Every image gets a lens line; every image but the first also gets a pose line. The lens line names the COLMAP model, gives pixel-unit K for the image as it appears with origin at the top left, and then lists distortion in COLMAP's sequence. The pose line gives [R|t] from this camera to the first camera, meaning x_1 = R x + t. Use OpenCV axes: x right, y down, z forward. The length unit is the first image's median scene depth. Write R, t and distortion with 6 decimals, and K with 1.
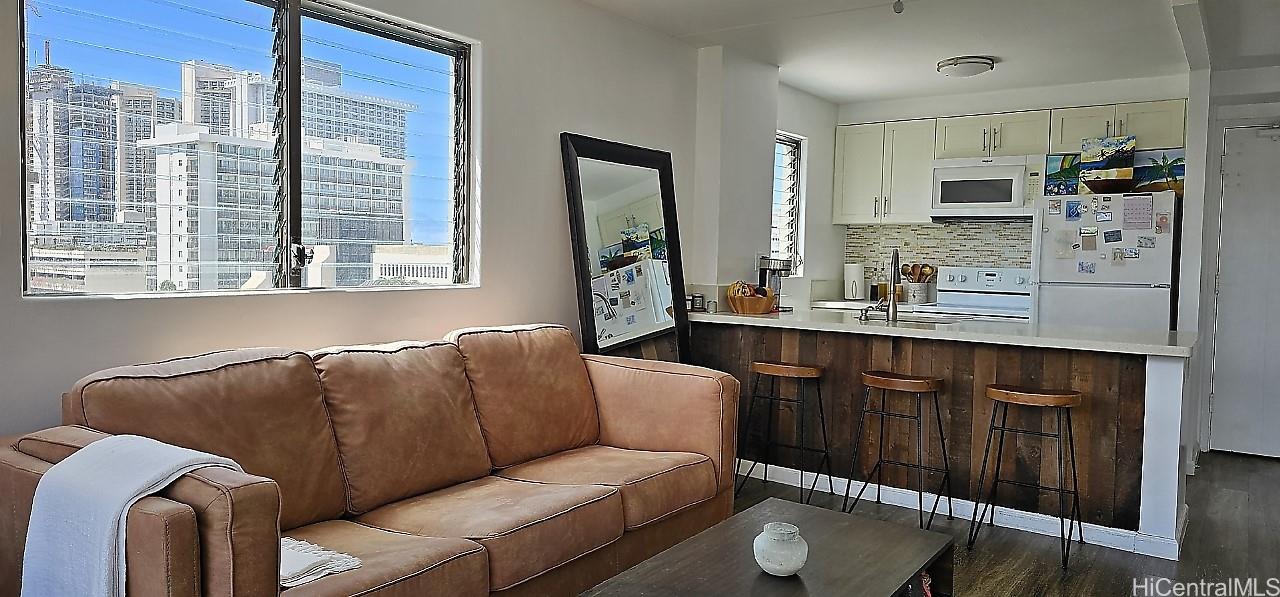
lens RADIAL K [[807.3, 0, 640.0], [0, 807.3, 298.5], [0, 0, 1]] dist [-0.006920, -0.002610]
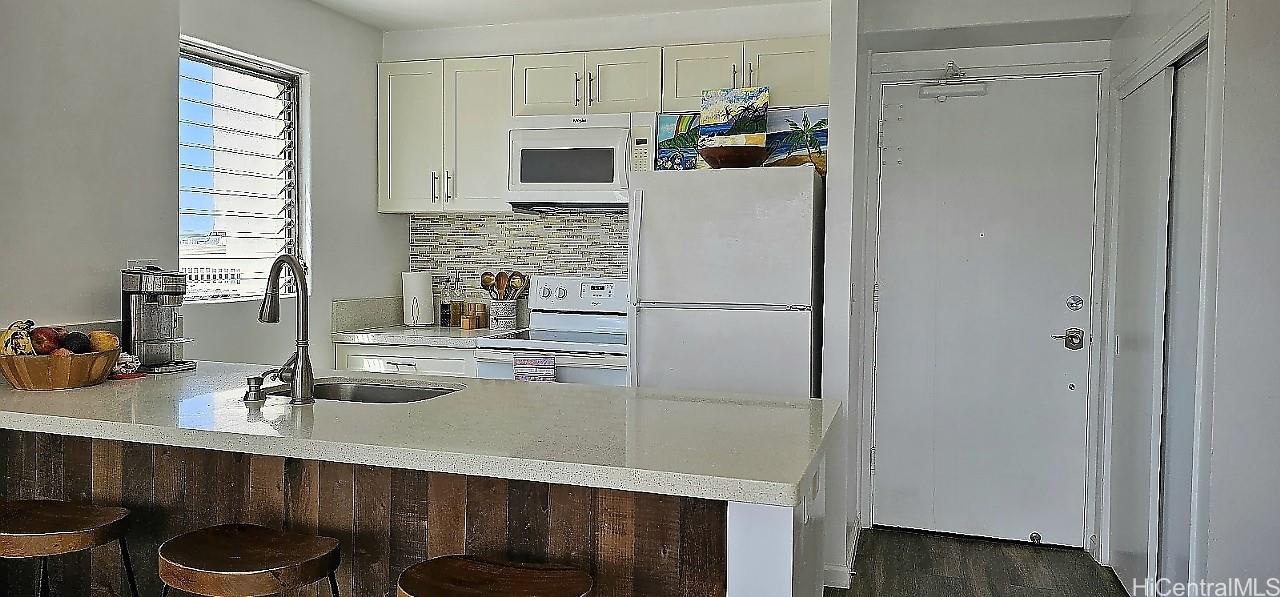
lens RADIAL K [[847.8, 0, 638.4], [0, 847.8, 285.8], [0, 0, 1]] dist [0.086210, -0.074622]
pose [[0.945984, -0.015743, 0.323830, 0.248485], [0.019874, 0.999758, -0.009455, -0.025102], [-0.323602, 0.015380, 0.946068, 0.318836]]
